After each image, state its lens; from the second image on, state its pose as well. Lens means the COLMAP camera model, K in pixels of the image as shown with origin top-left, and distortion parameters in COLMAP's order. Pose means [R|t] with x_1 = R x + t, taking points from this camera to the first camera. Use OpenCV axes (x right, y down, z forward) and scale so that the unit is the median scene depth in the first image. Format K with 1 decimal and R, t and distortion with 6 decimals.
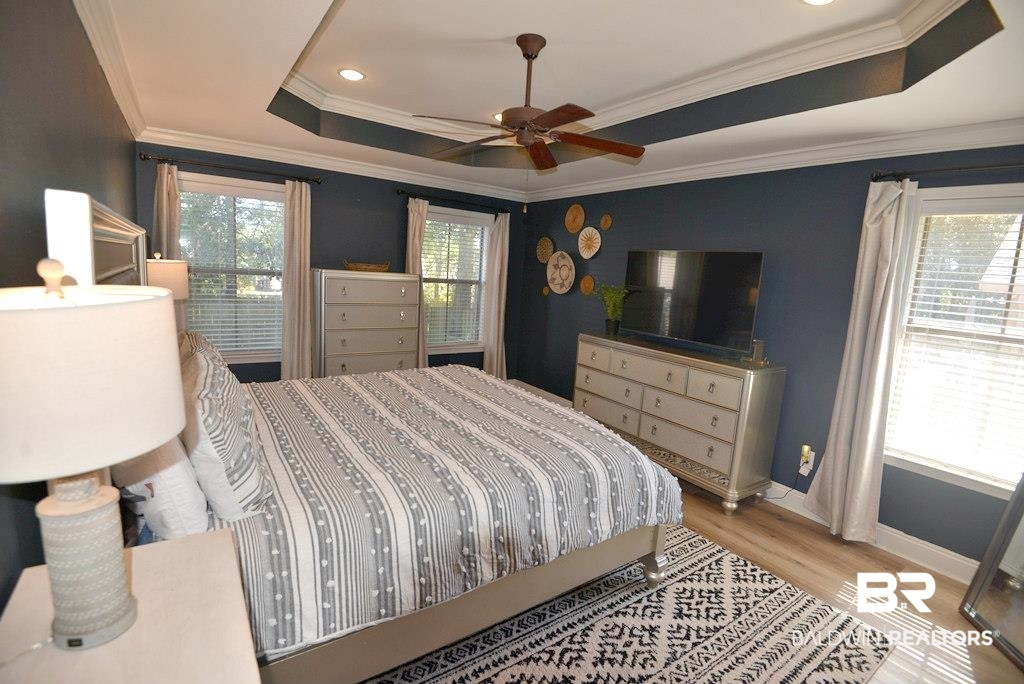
lens RADIAL K [[473.6, 0, 508.5], [0, 473.6, 341.5], [0, 0, 1]] dist [-0.013058, -0.020338]
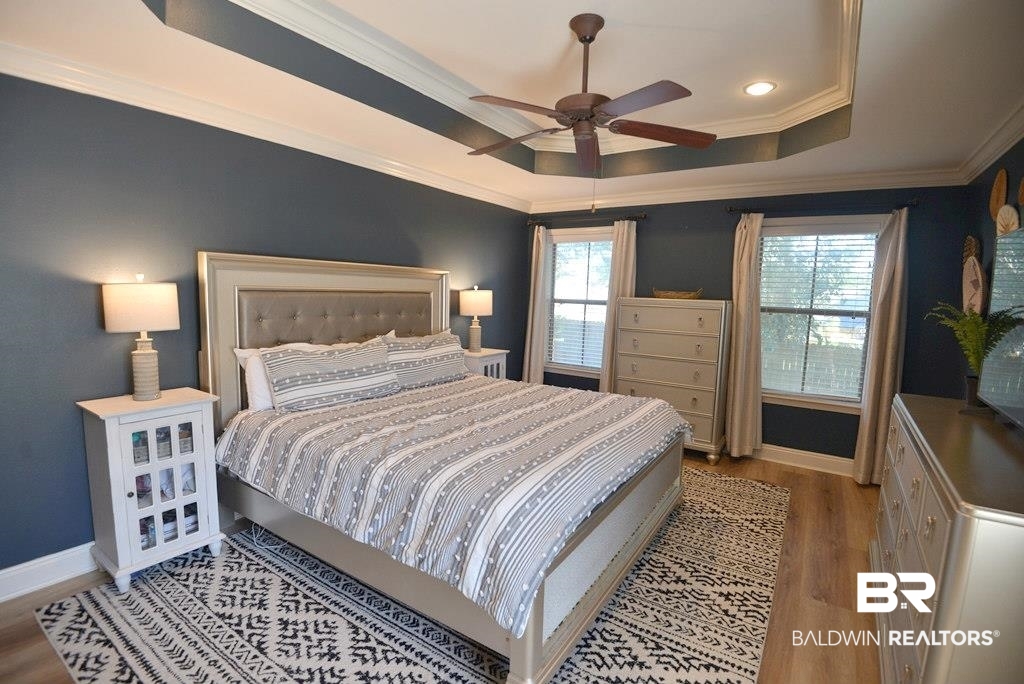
lens RADIAL K [[473.6, 0, 508.5], [0, 473.6, 341.5], [0, 0, 1]] dist [-0.013058, -0.020338]
pose [[0.368773, 0.046902, -0.928336, 0.894378], [-0.143518, 0.989623, -0.007013, -0.014838], [0.918373, 0.135819, 0.371677, 0.648645]]
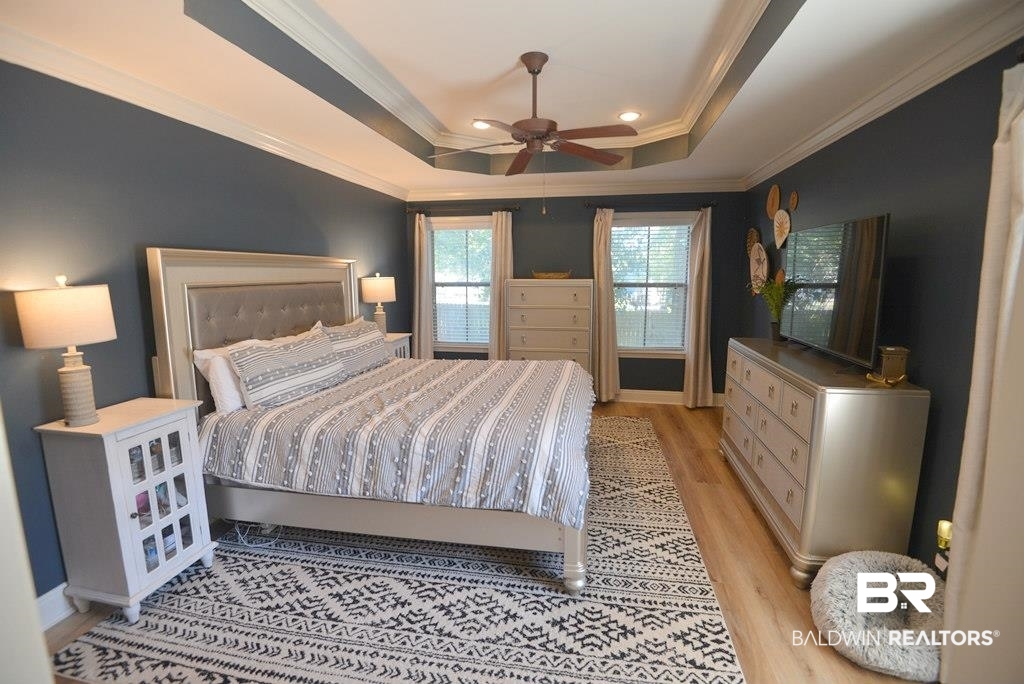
lens RADIAL K [[473.6, 0, 508.5], [0, 473.6, 341.5], [0, 0, 1]] dist [-0.013058, -0.020338]
pose [[0.705461, 0.035089, -0.707880, 0.850951], [-0.057841, 0.998292, -0.008159, 0.035362], [0.706385, 0.046700, 0.706286, 0.225234]]
